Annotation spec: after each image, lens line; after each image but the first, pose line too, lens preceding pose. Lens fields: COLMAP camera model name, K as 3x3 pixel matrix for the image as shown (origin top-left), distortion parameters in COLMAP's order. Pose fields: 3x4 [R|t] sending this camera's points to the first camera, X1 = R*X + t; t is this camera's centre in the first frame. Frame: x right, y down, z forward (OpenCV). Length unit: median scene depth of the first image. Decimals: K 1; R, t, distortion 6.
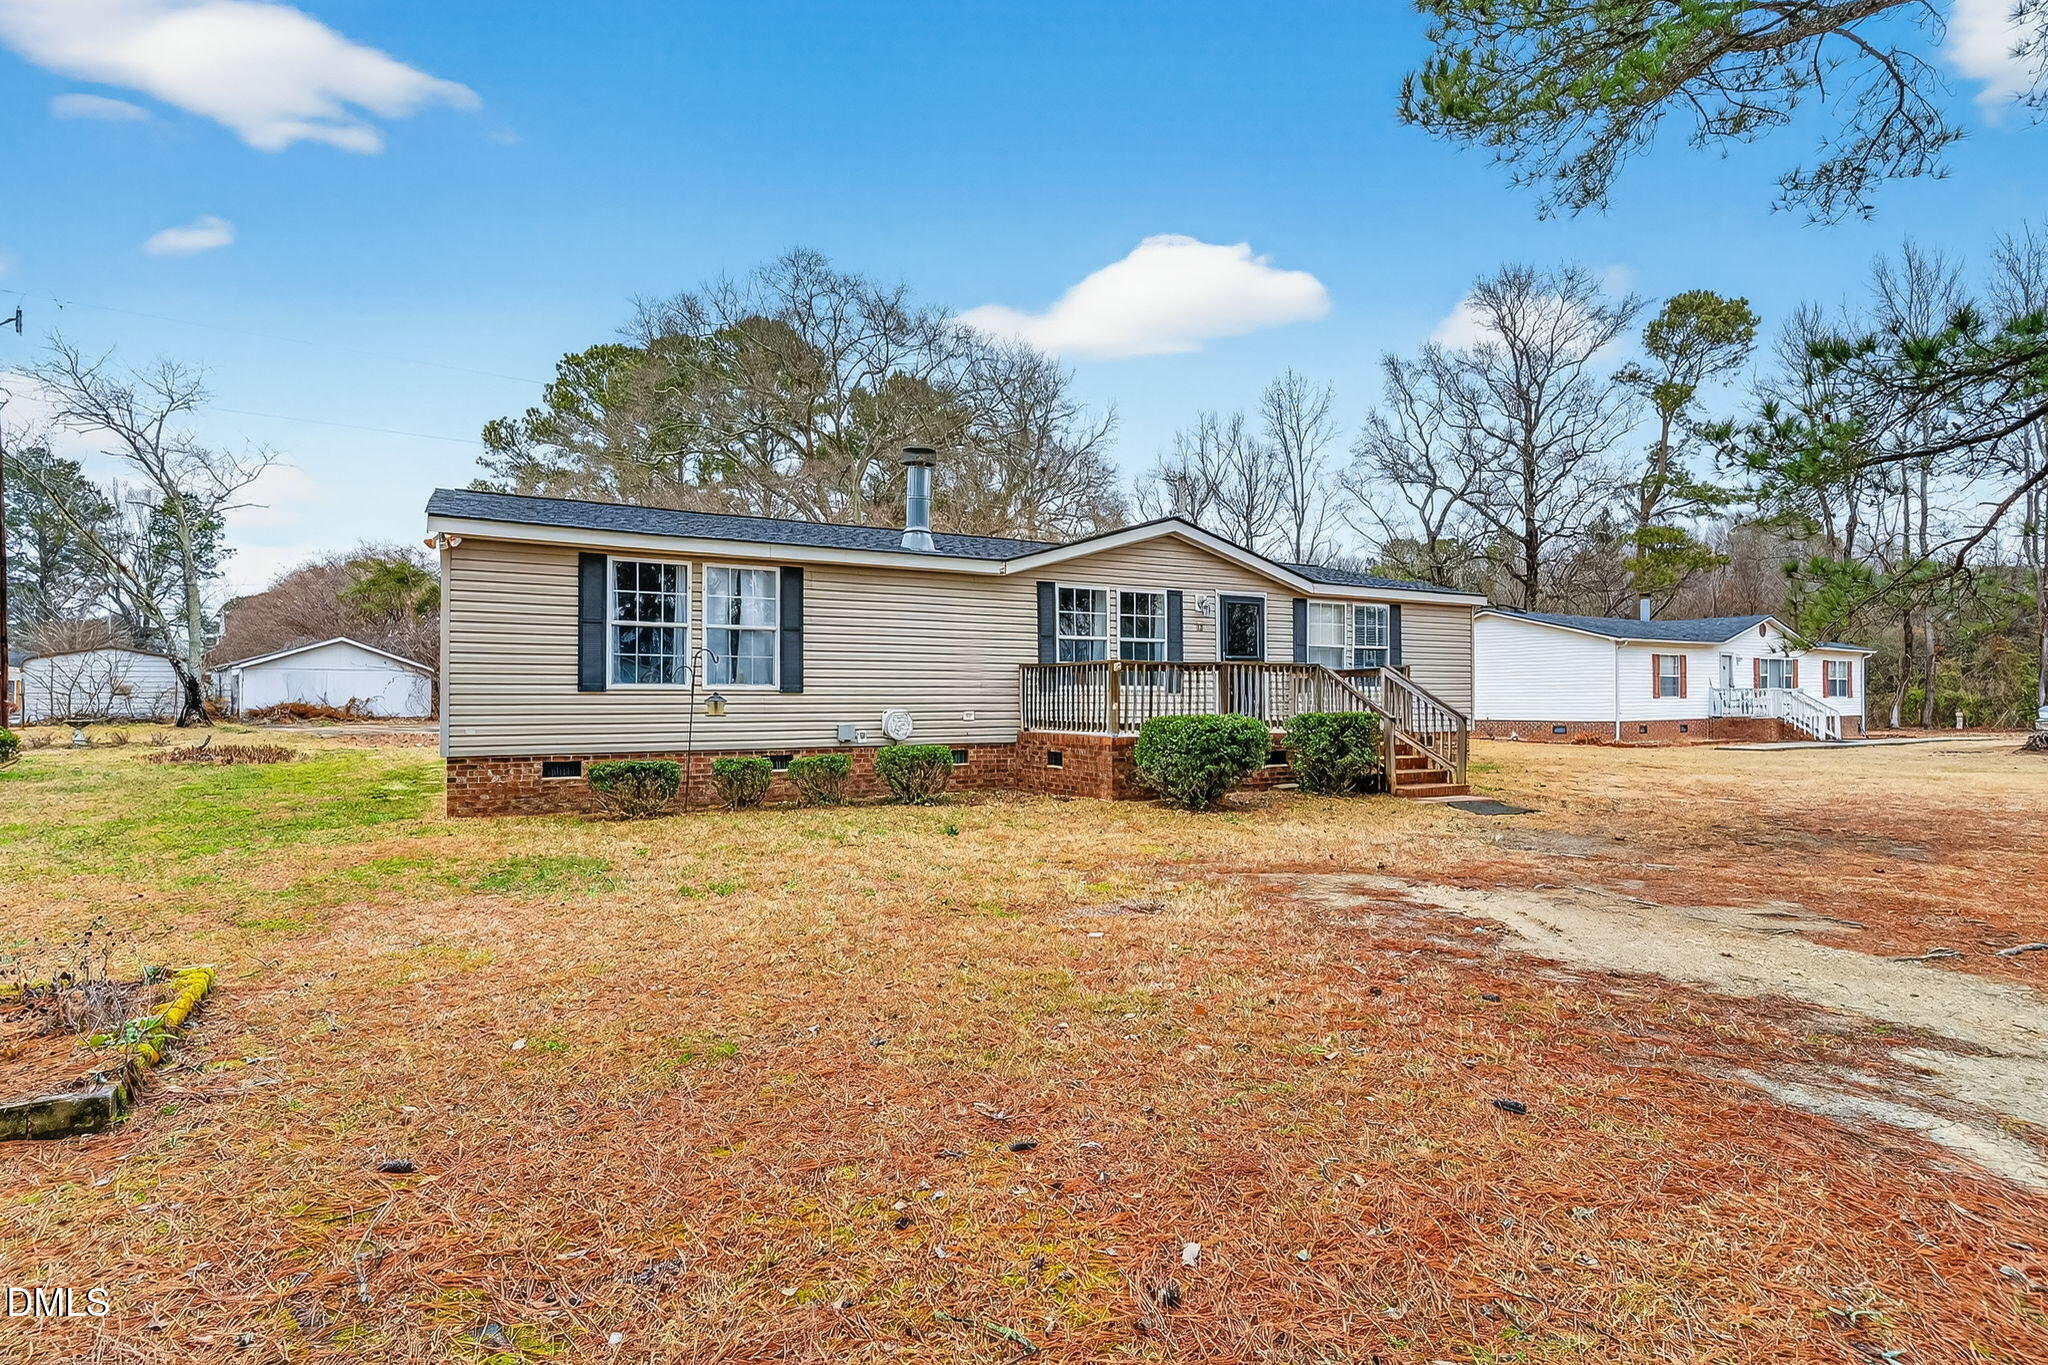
lens RADIAL K [[977.3, 0, 991.0], [0, 977.3, 723.2], [0, 0, 1]] dist [-0.001196, 0.002979]
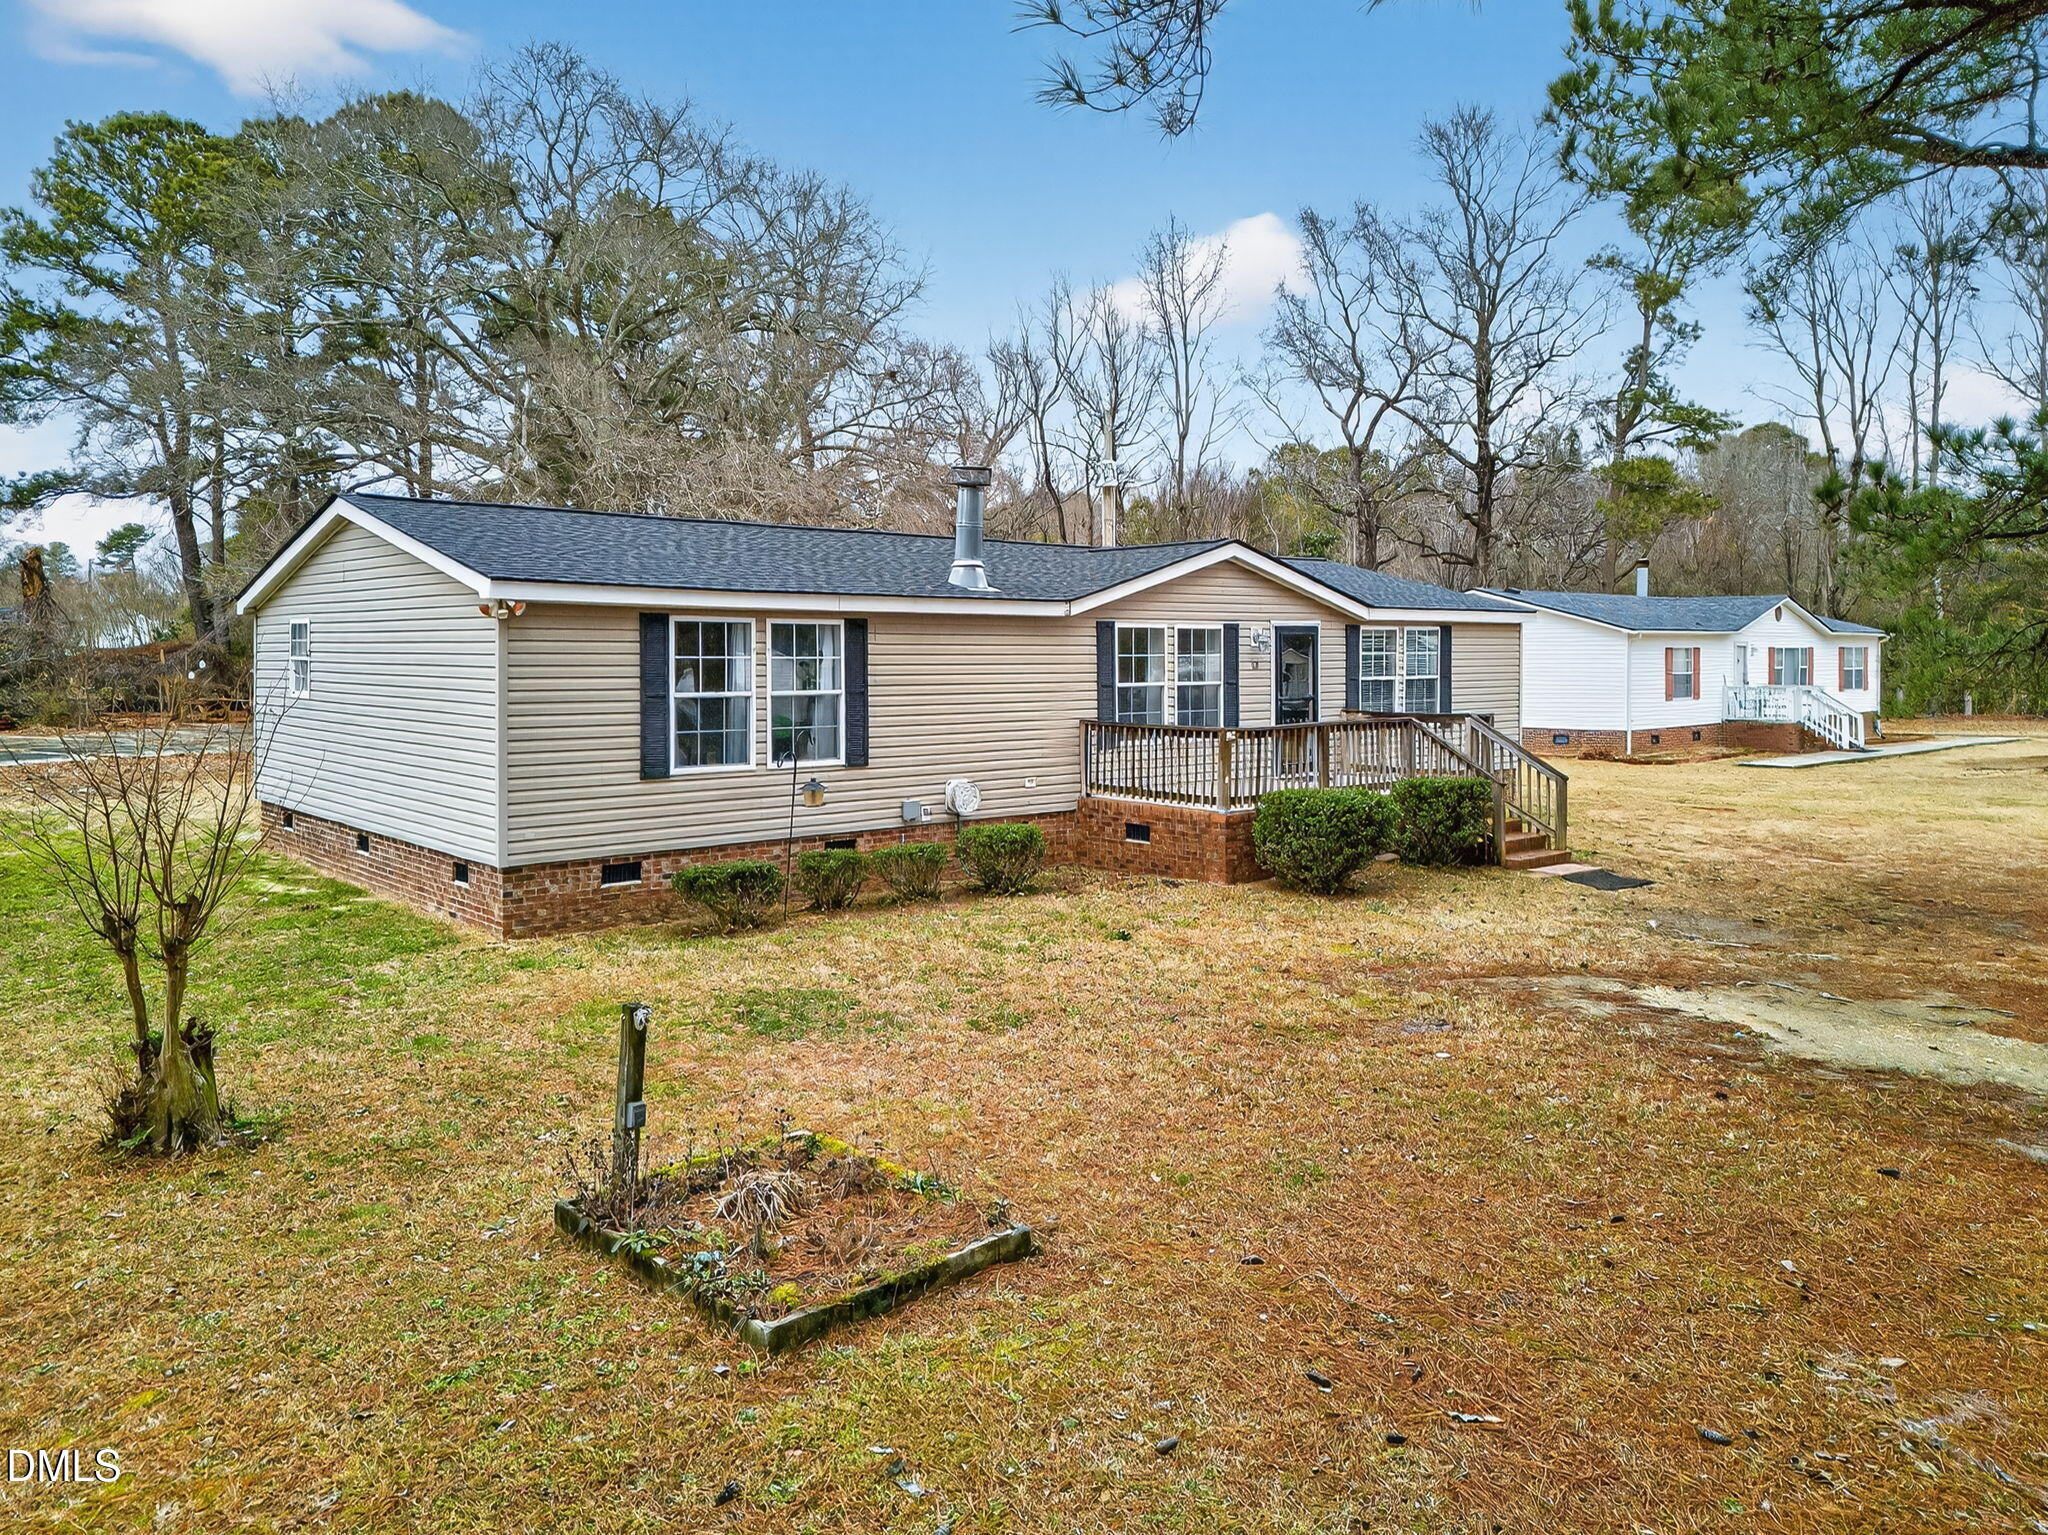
lens RADIAL K [[1454.6, 0, 984.4], [0, 1454.6, 732.0], [0, 0, 1]] dist [0.065930, -0.030983]
pose [[0.978485, -0.012267, 0.205952, -0.284969], [0.005829, 0.999476, 0.031837, -0.081301], [-0.206234, -0.029951, 0.978044, -0.207247]]
